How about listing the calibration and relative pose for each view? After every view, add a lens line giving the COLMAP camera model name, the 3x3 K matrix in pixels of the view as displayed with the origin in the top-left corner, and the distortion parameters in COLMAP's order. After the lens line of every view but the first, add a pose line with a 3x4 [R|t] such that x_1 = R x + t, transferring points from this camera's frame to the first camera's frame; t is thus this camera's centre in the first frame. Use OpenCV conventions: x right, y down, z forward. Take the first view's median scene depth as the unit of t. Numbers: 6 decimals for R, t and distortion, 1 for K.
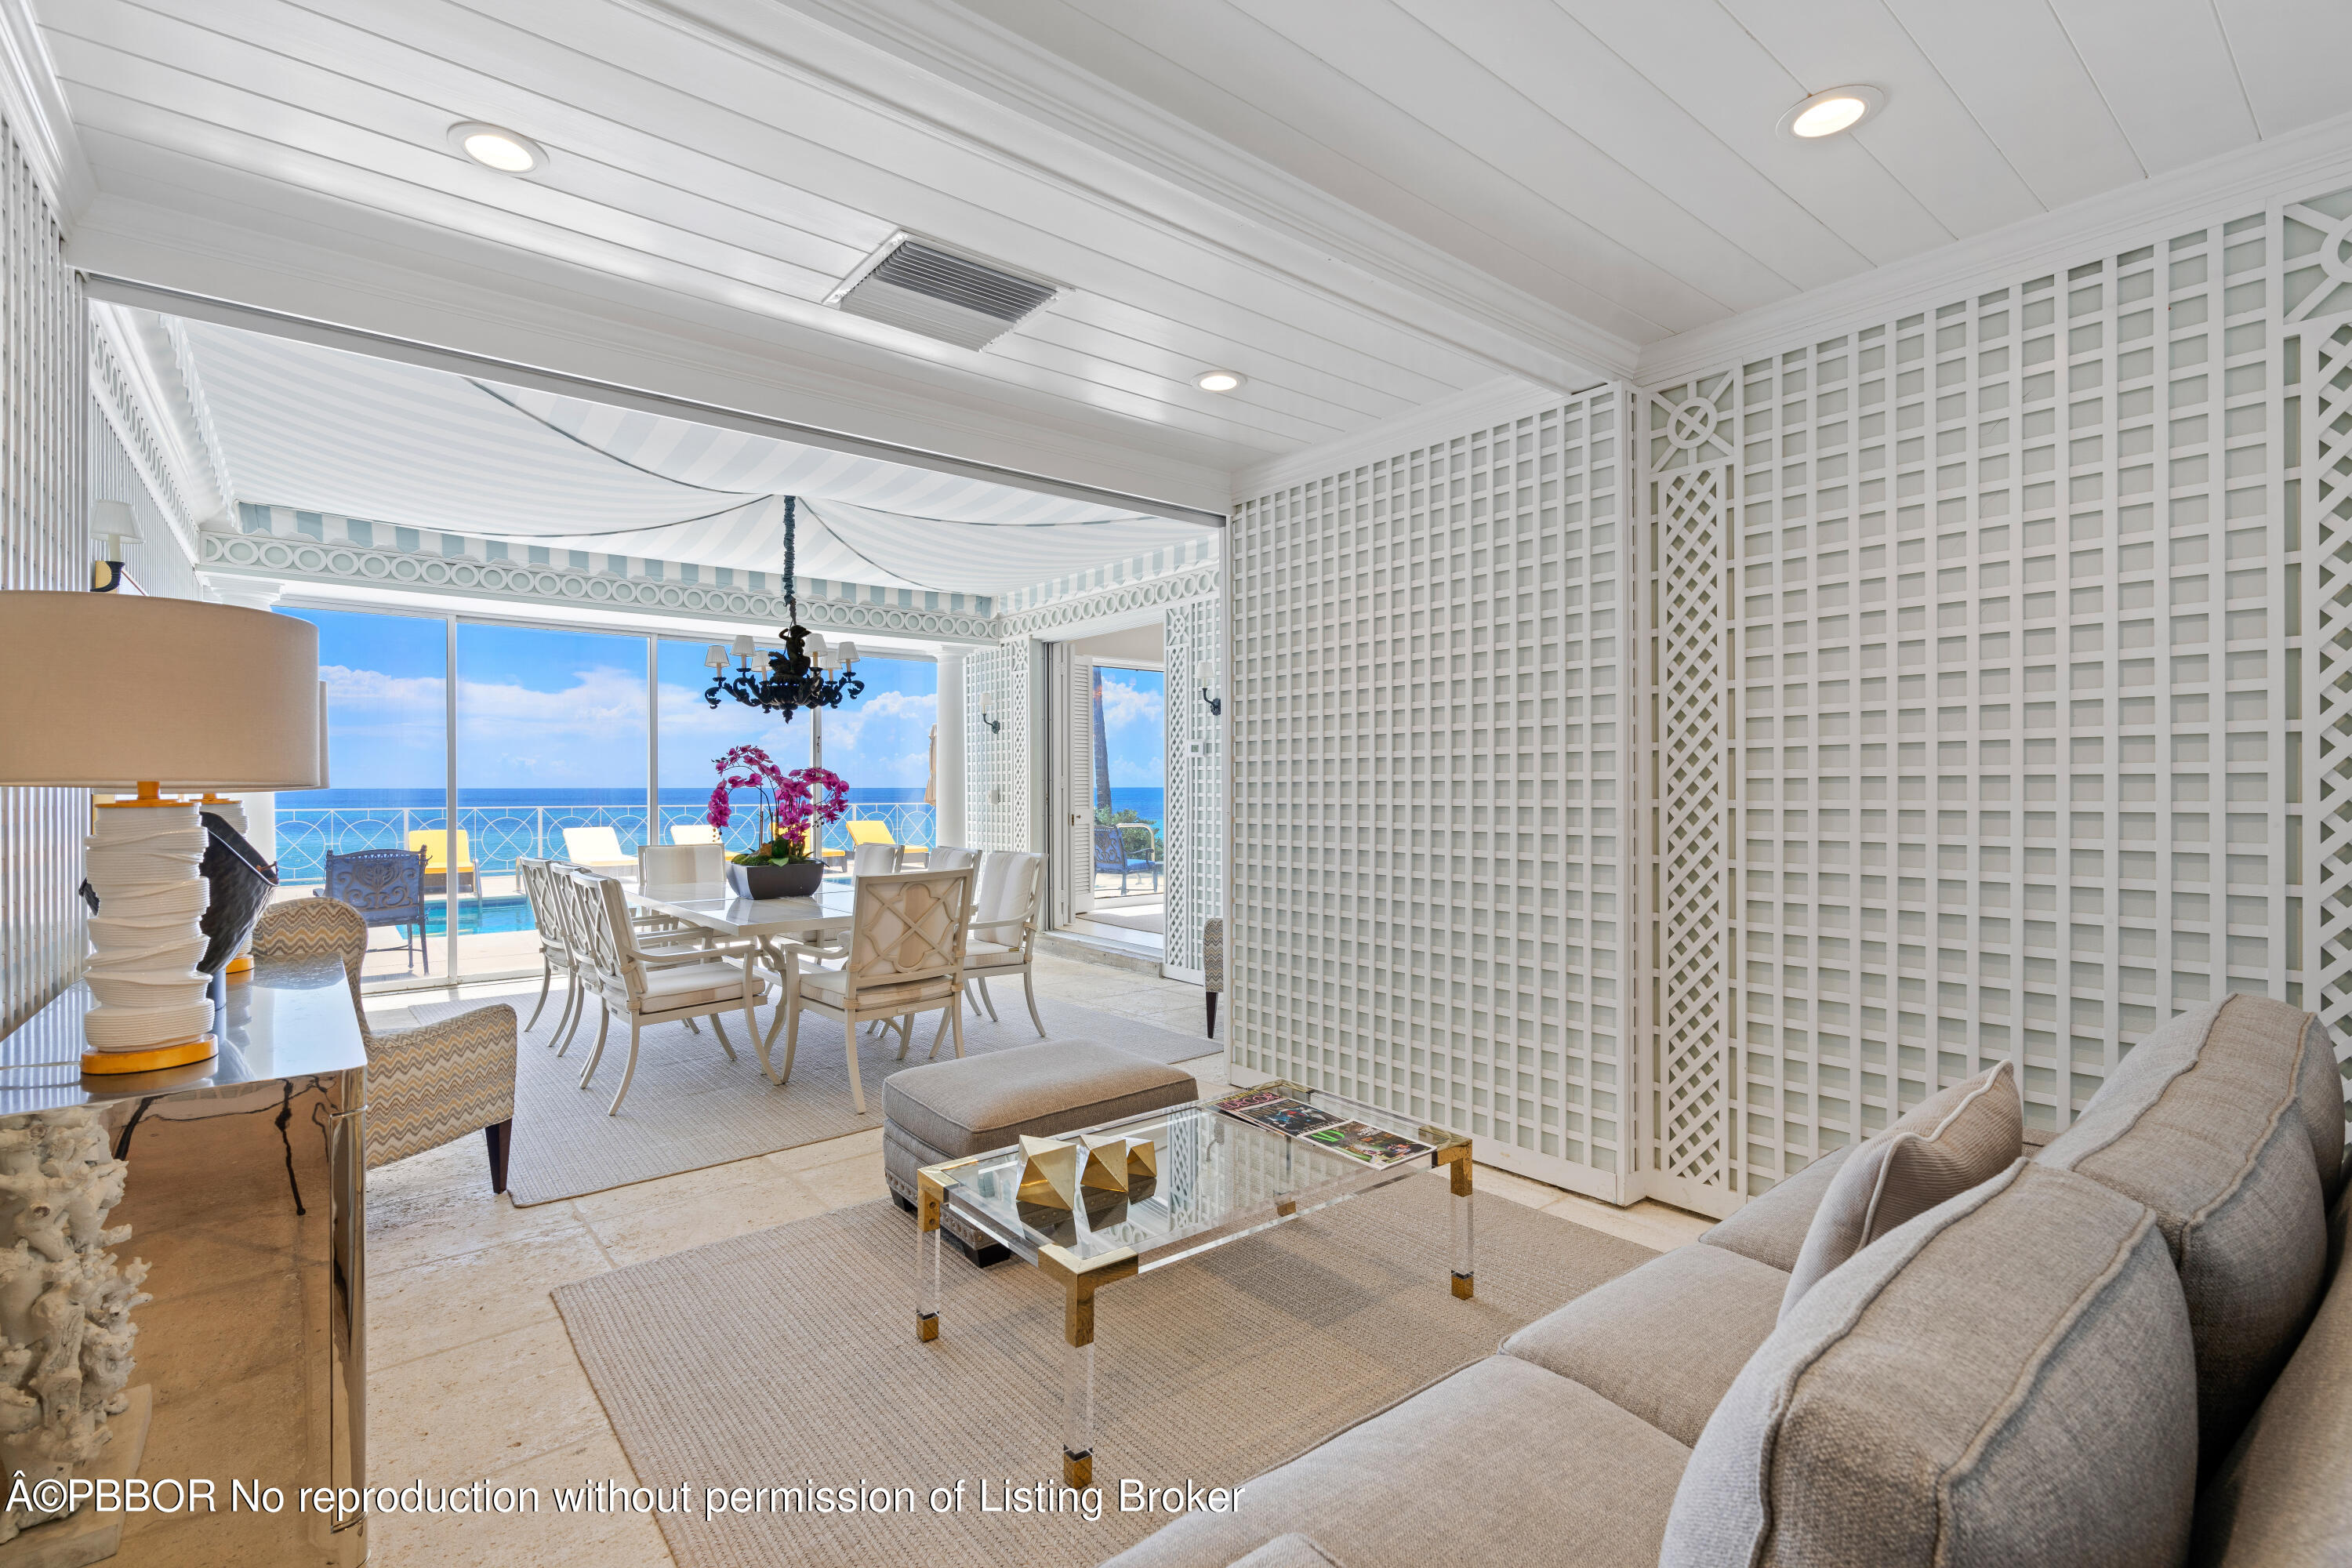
lens RADIAL K [[1061.5, 0, 1173.5], [0, 1061.5, 786.3], [0, 0, 1]] dist [-0.004040, 0.000289]
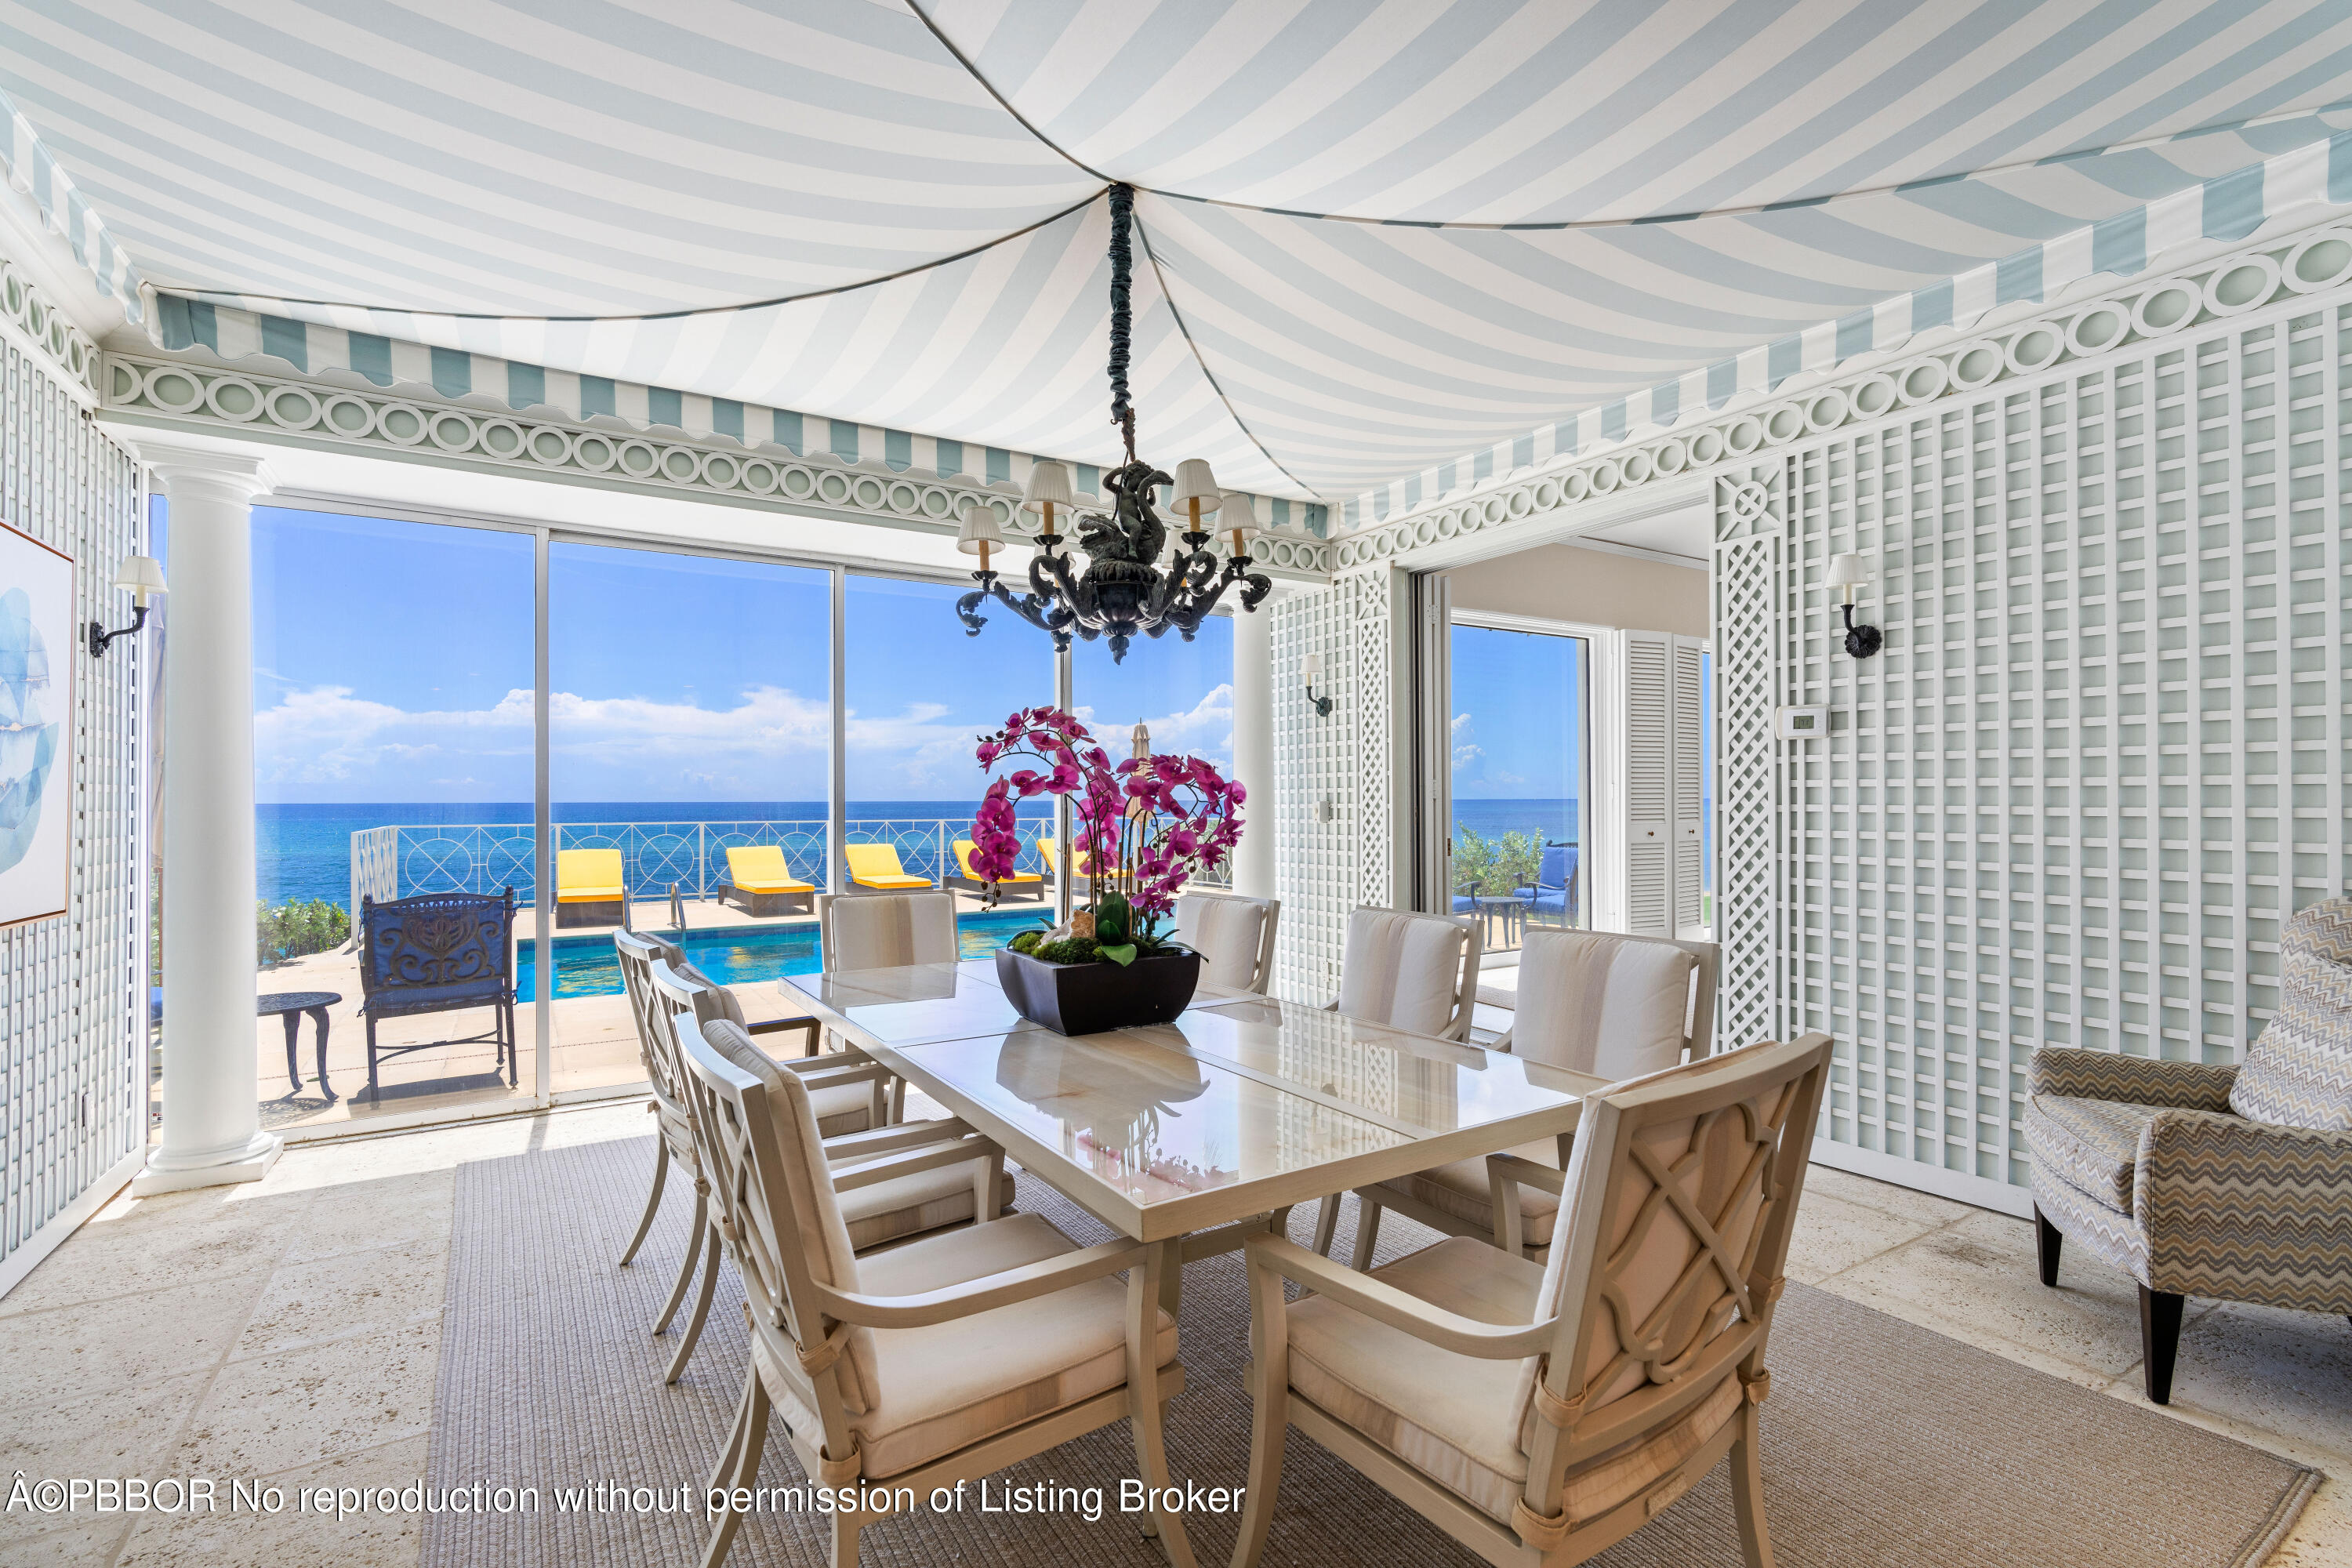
lens RADIAL K [[1061.5, 0, 1173.5], [0, 1061.5, 786.3], [0, 0, 1]] dist [-0.004040, 0.000289]
pose [[0.991420, -0.003845, -0.130660, -0.263614], [0.002222, 0.999919, -0.012572, 0.003197], [0.130698, 0.012173, 0.991347, 0.498275]]
